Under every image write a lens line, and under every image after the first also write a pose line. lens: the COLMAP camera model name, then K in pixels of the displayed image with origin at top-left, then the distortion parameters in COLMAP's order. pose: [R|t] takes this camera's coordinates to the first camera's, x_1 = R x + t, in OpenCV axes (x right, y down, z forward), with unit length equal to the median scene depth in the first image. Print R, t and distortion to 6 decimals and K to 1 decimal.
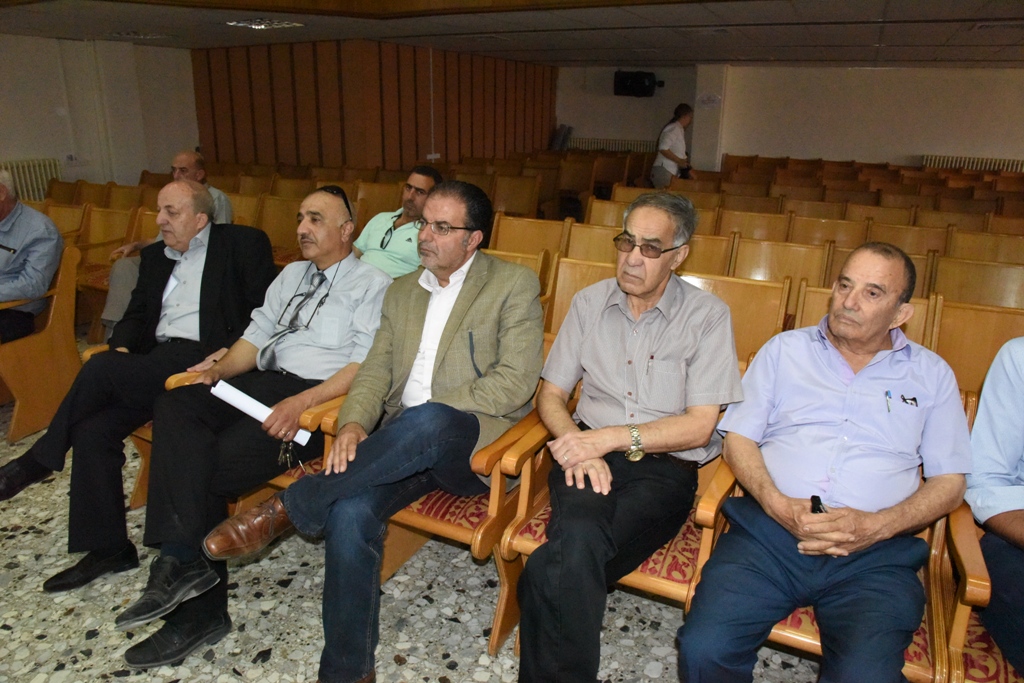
lens RADIAL K [[712.7, 0, 518.4], [0, 712.7, 343.9], [0, 0, 1]] dist [-0.096533, 0.027762]
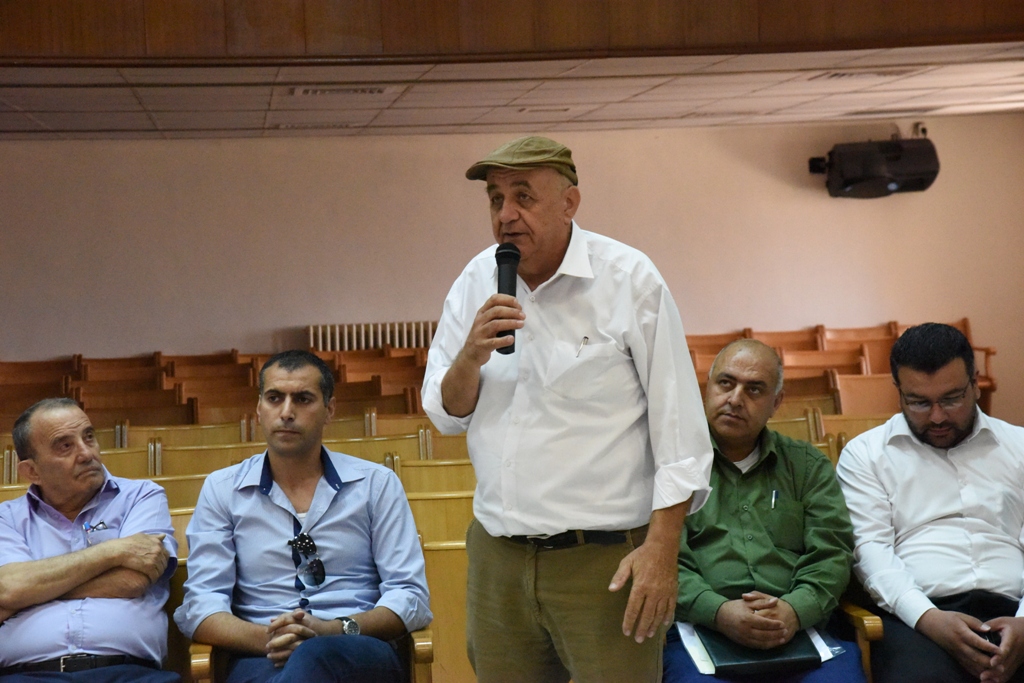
lens RADIAL K [[2417.4, 0, 512.3], [0, 2417.4, 342.1], [0, 0, 1]] dist [0.024939, 0.000000]
pose [[0.848205, -0.068969, 0.525159, -0.139639], [0.212547, 0.952476, -0.218203, 0.117492], [-0.485152, 0.296702, 0.822554, -0.393109]]
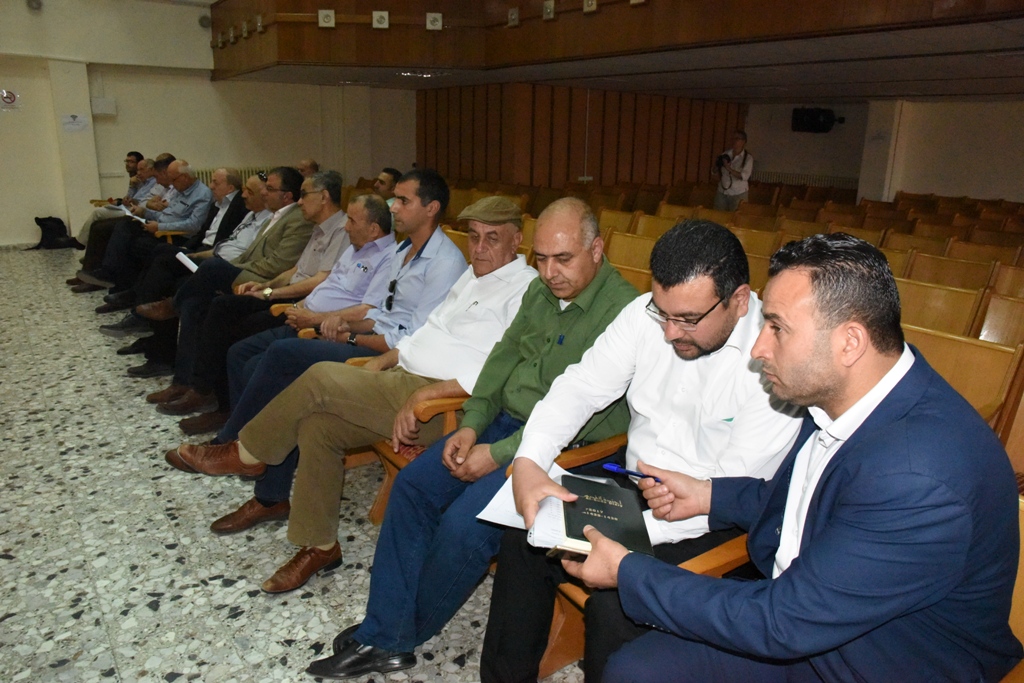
lens RADIAL K [[712.7, 0, 510.6], [0, 712.7, 335.7], [0, 0, 1]] dist [-0.096533, 0.027762]
pose [[0.882856, 0.132266, -0.450634, 0.338591], [-0.159263, 0.986984, -0.022328, 0.041040], [0.441815, 0.091482, 0.892430, -0.089172]]
